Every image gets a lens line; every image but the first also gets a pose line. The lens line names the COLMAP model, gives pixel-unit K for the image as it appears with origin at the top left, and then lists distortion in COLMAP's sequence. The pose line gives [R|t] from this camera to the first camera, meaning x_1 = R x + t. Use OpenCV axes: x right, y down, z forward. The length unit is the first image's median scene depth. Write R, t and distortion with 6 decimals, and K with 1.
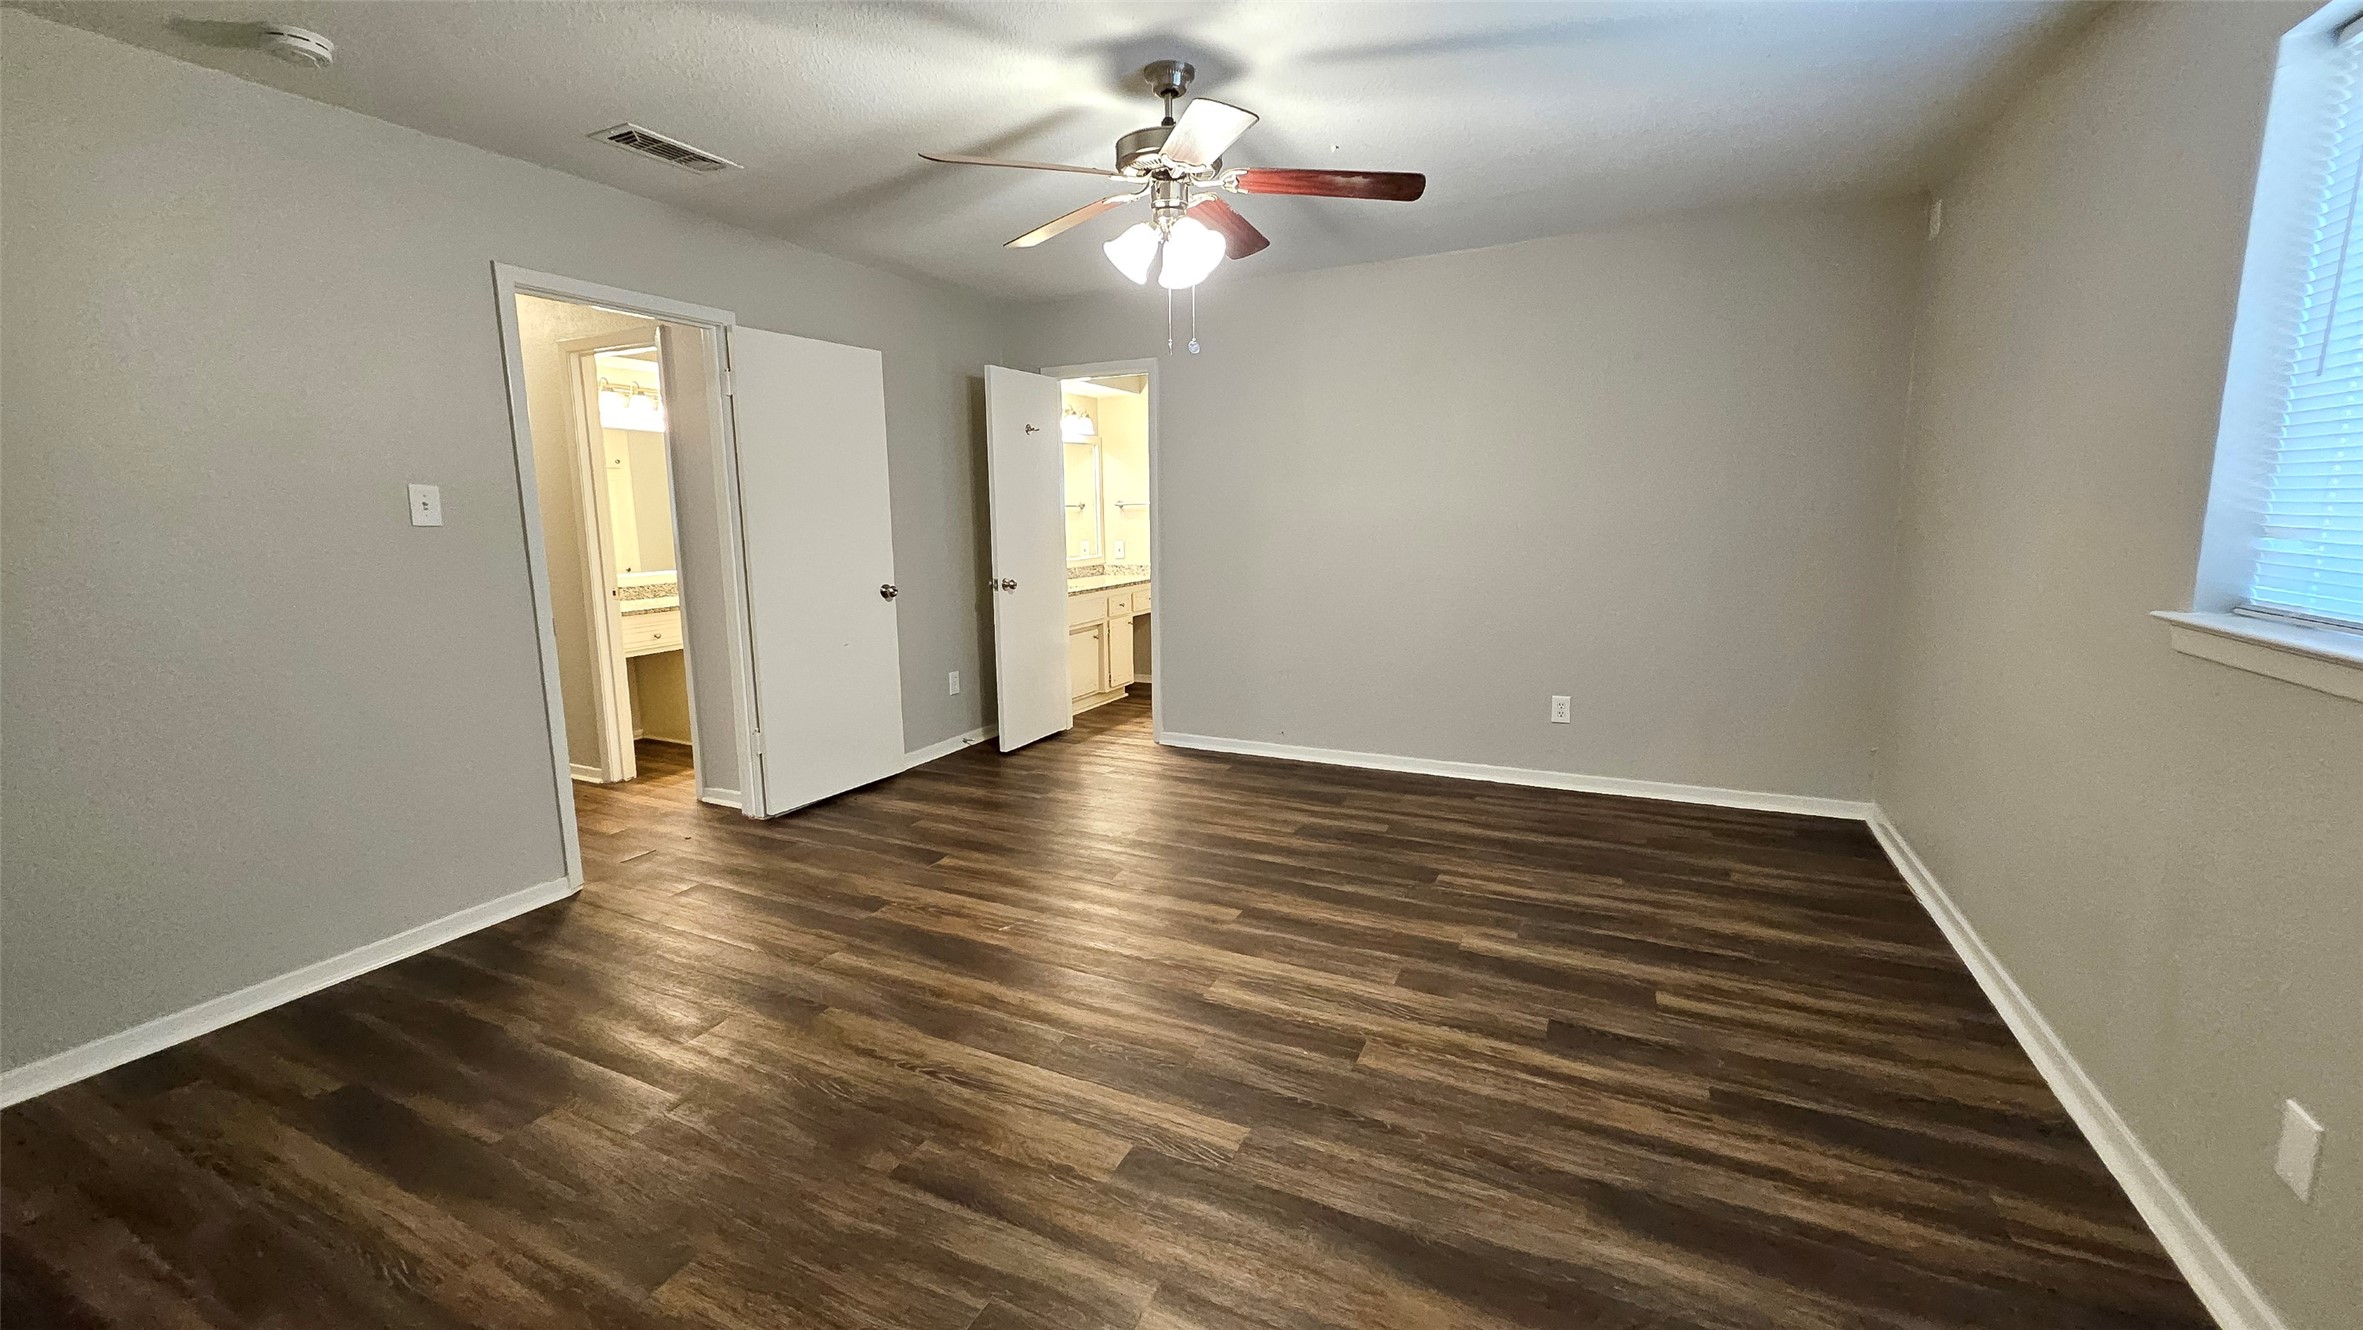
lens RADIAL K [[944.8, 0, 1180.1], [0, 944.8, 663.6], [0, 0, 1]] dist [0.000236, -0.000450]
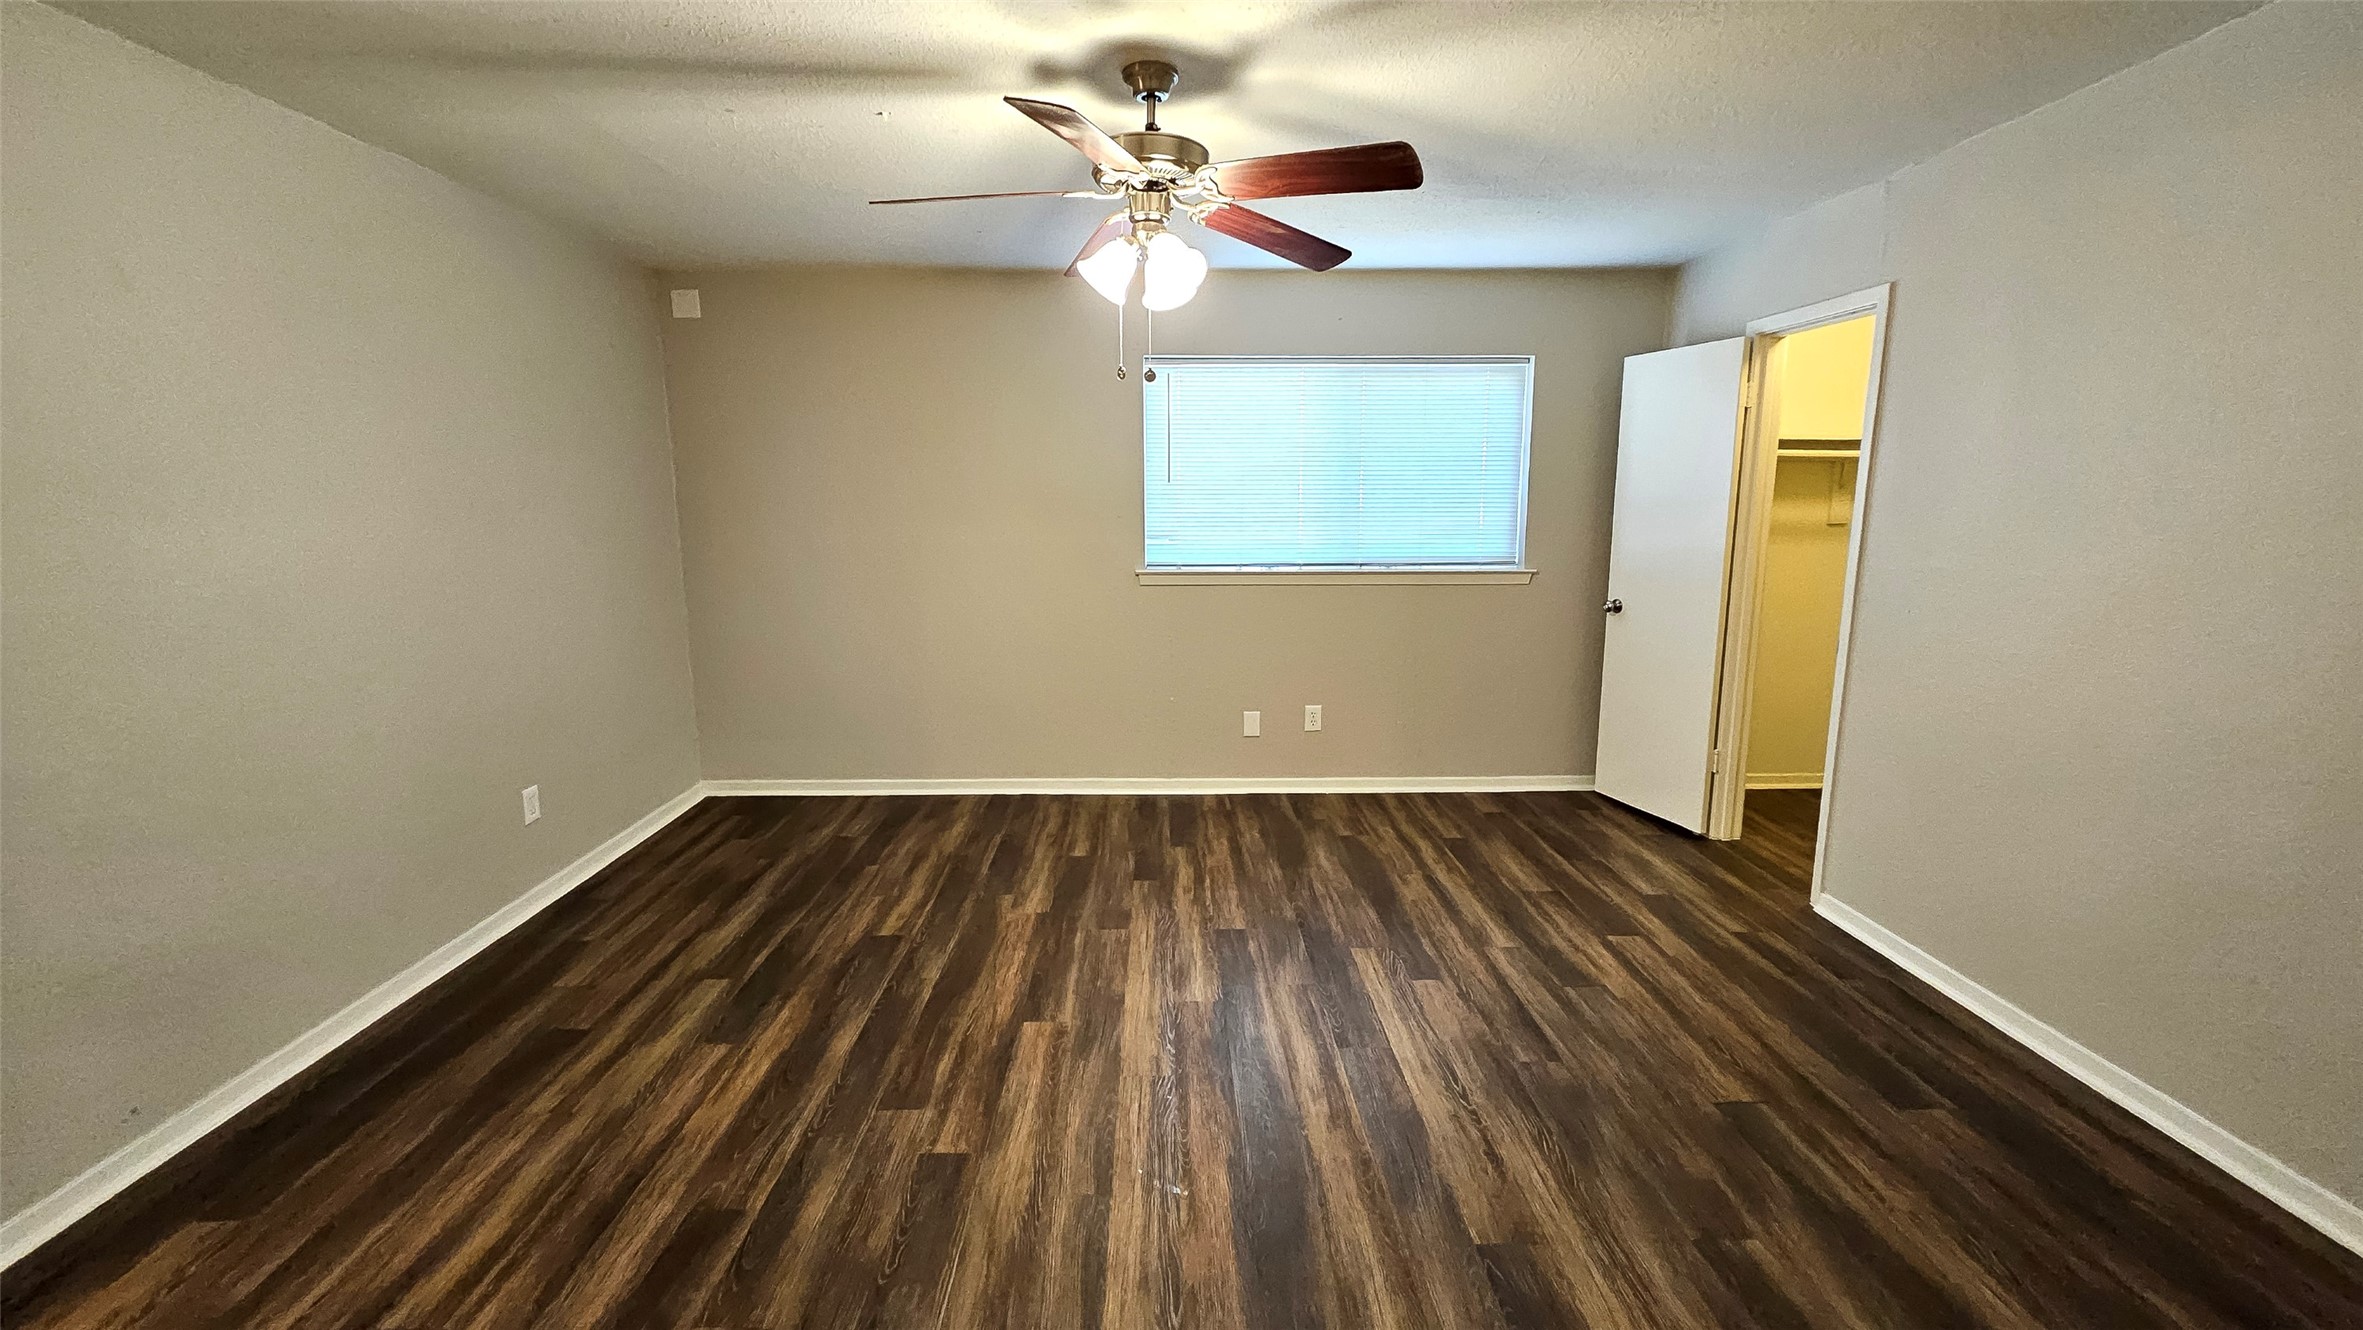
lens RADIAL K [[944.8, 0, 1181.9], [0, 944.8, 660.7], [0, 0, 1]] dist [0.000236, -0.000450]
pose [[-0.460150, -0.140584, 0.876640, -0.877096], [0.157083, 0.958916, 0.236232, -0.285170], [-0.873834, 0.246408, -0.419162, 1.453787]]
